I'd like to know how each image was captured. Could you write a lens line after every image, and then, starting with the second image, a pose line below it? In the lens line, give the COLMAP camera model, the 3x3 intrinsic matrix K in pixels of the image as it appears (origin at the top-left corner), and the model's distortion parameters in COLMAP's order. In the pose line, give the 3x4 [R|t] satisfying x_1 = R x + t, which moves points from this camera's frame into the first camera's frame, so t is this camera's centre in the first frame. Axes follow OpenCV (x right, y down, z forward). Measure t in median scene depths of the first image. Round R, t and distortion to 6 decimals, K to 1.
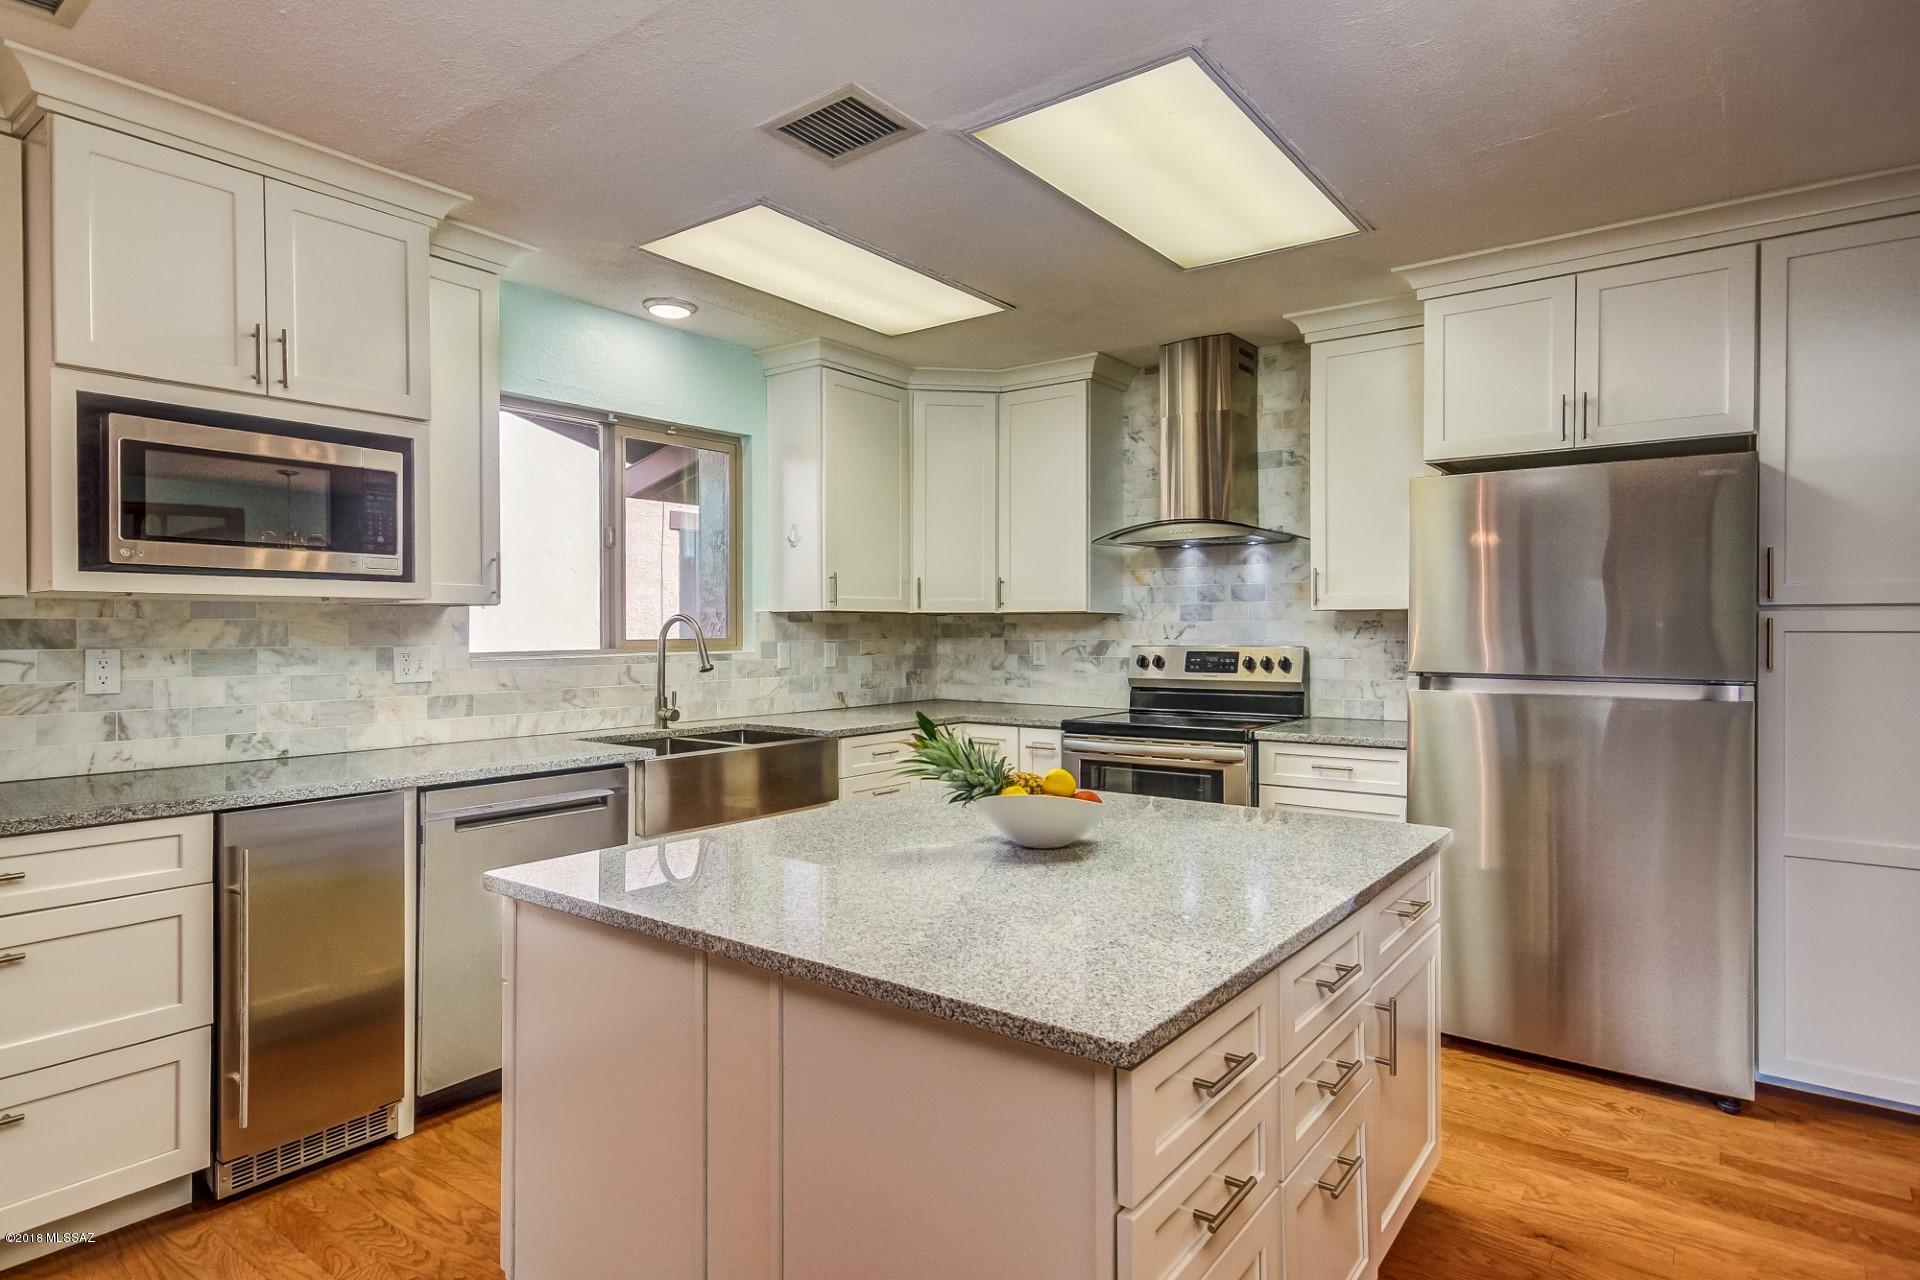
lens RADIAL K [[1051.9, 0, 960.0], [0, 1051.9, 640.0], [0, 0, 1]] dist [0.021858, 0.001156]
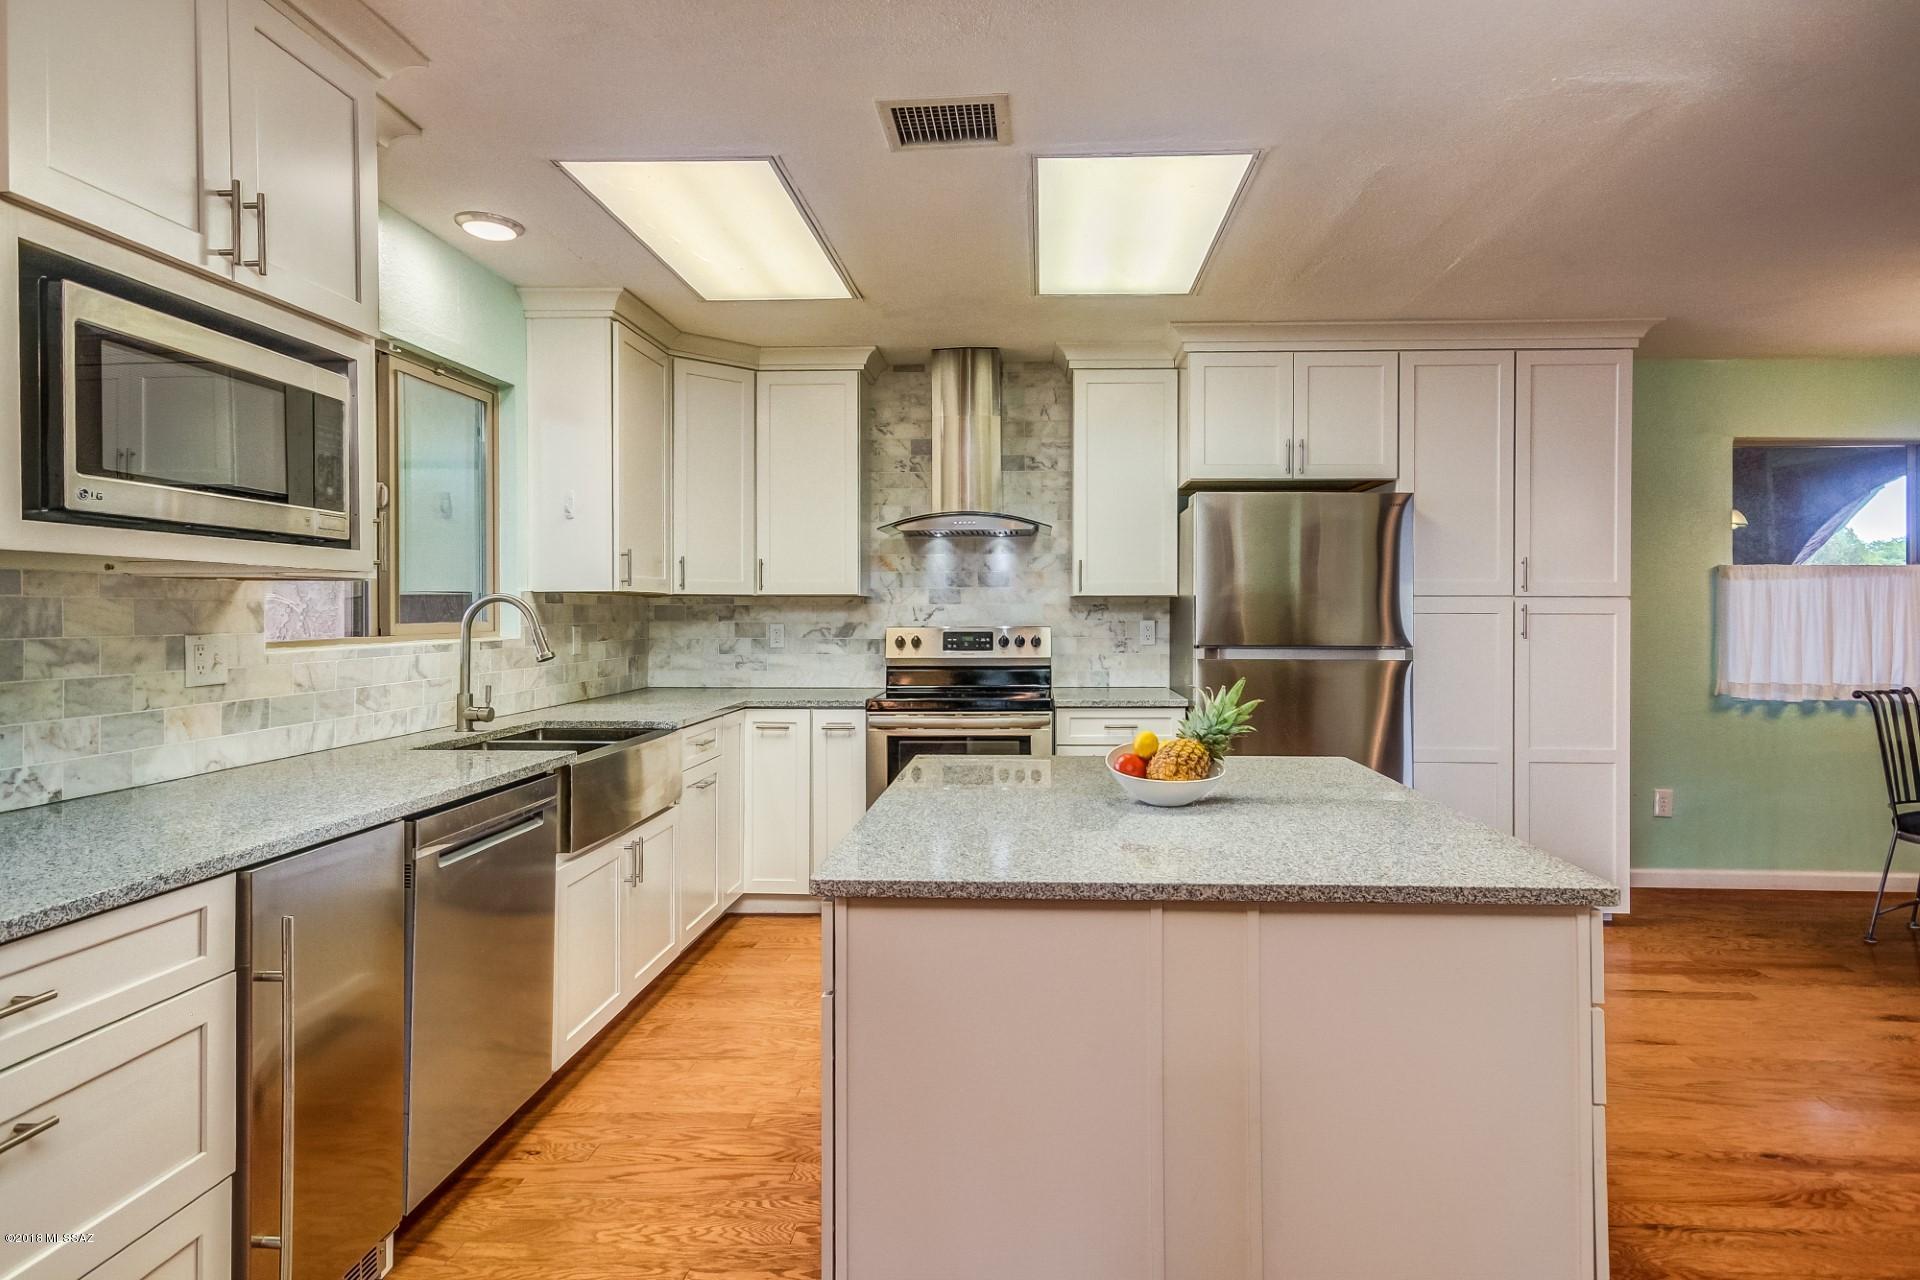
lens RADIAL K [[1052.7, 0, 1003.3], [0, 1052.7, 623.9], [0, 0, 1]] dist [0.019313, -0.000045]
pose [[0.819829, -0.006693, 0.572569, -0.409553], [0.006368, 0.999976, 0.002572, 0.000095], [-0.572573, 0.001538, 0.819852, 0.079213]]
